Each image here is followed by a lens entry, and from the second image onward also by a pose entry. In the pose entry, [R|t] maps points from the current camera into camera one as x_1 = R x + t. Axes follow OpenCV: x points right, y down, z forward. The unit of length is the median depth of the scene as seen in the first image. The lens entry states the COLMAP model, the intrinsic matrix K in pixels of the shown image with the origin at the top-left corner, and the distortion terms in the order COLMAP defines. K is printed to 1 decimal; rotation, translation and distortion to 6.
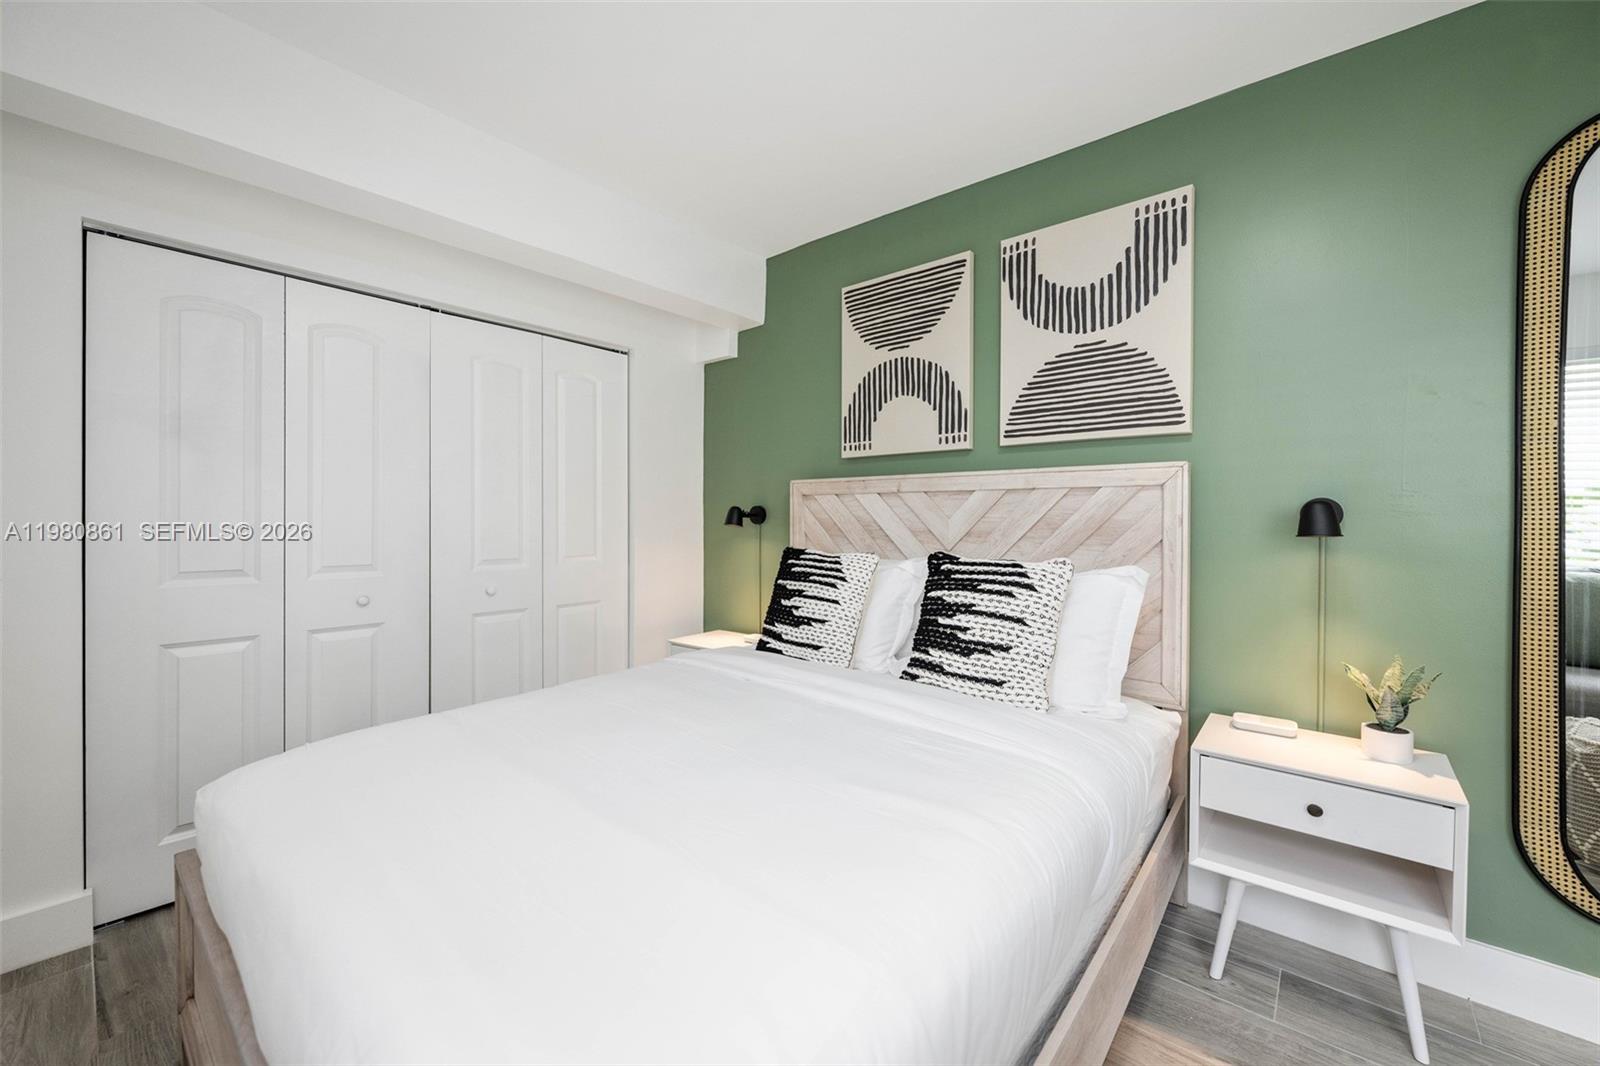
lens RADIAL K [[645.1, 0, 795.3], [0, 645.1, 523.0], [0, 0, 1]] dist [-0.007040, 0.000004]
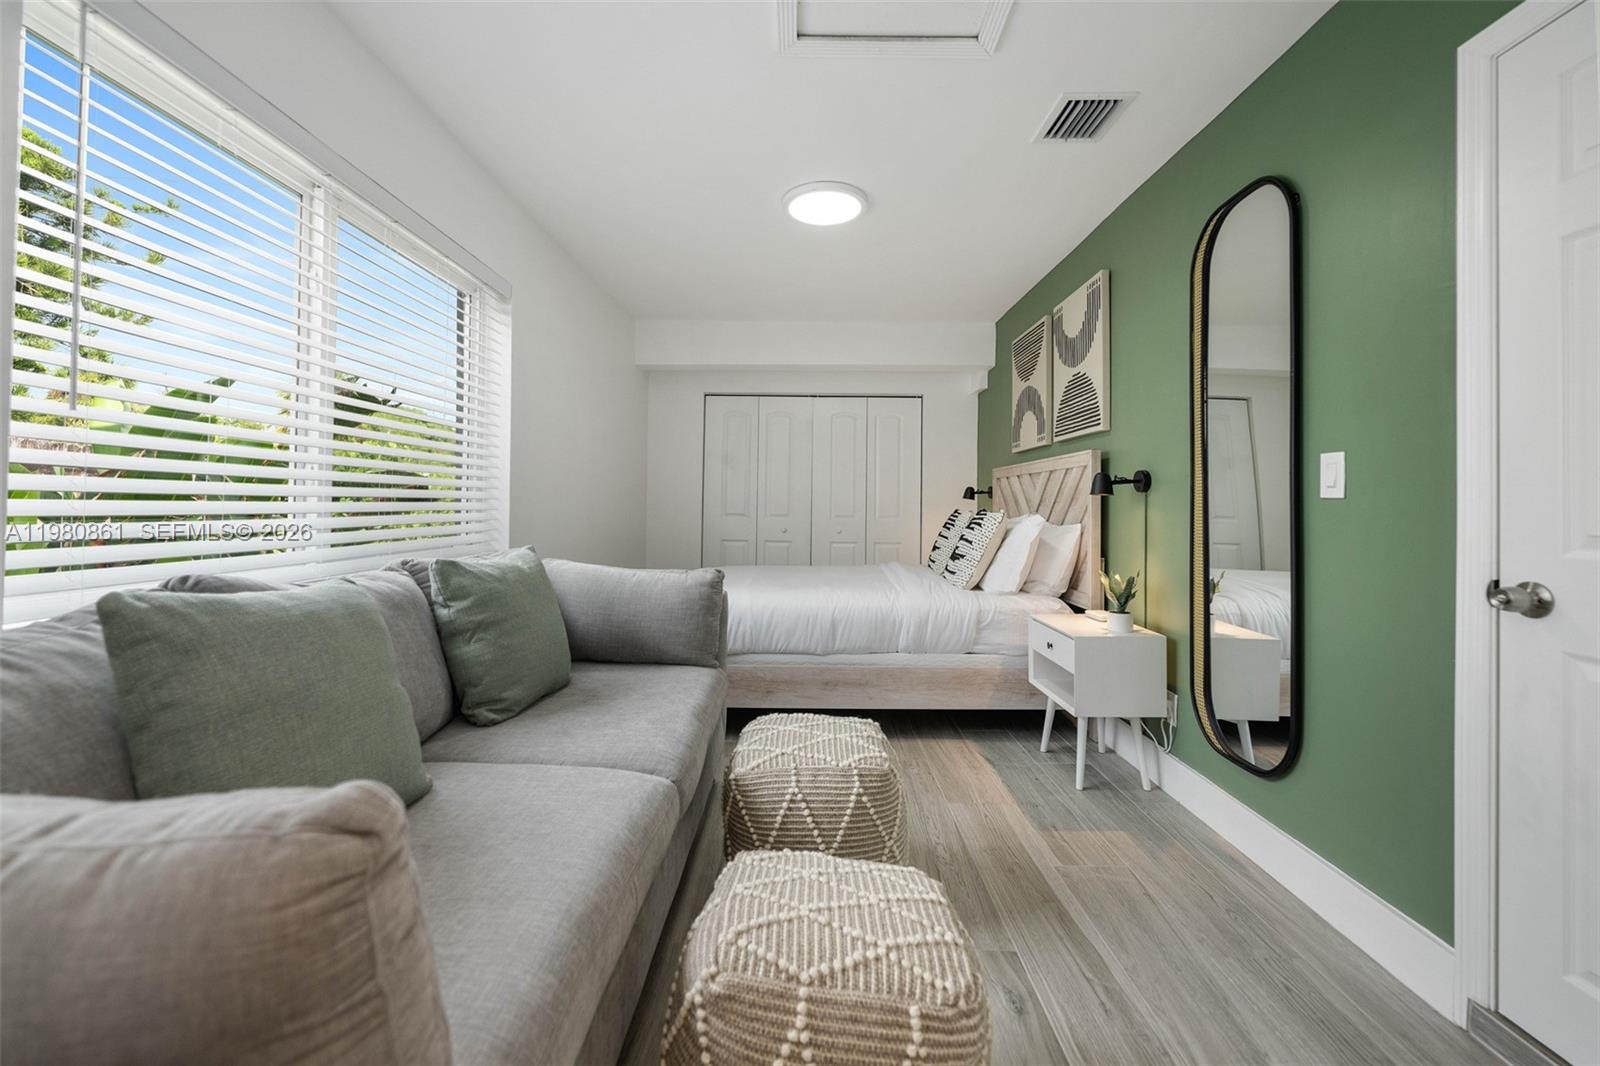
lens RADIAL K [[645.1, 0, 798.9], [0, 645.1, 521.3], [0, 0, 1]] dist [-0.007040, 0.000004]
pose [[0.654955, 0.021926, -0.755349, 1.014946], [-0.013815, 0.999759, 0.017042, 0.046354], [0.755541, -0.000726, 0.655101, -0.427283]]
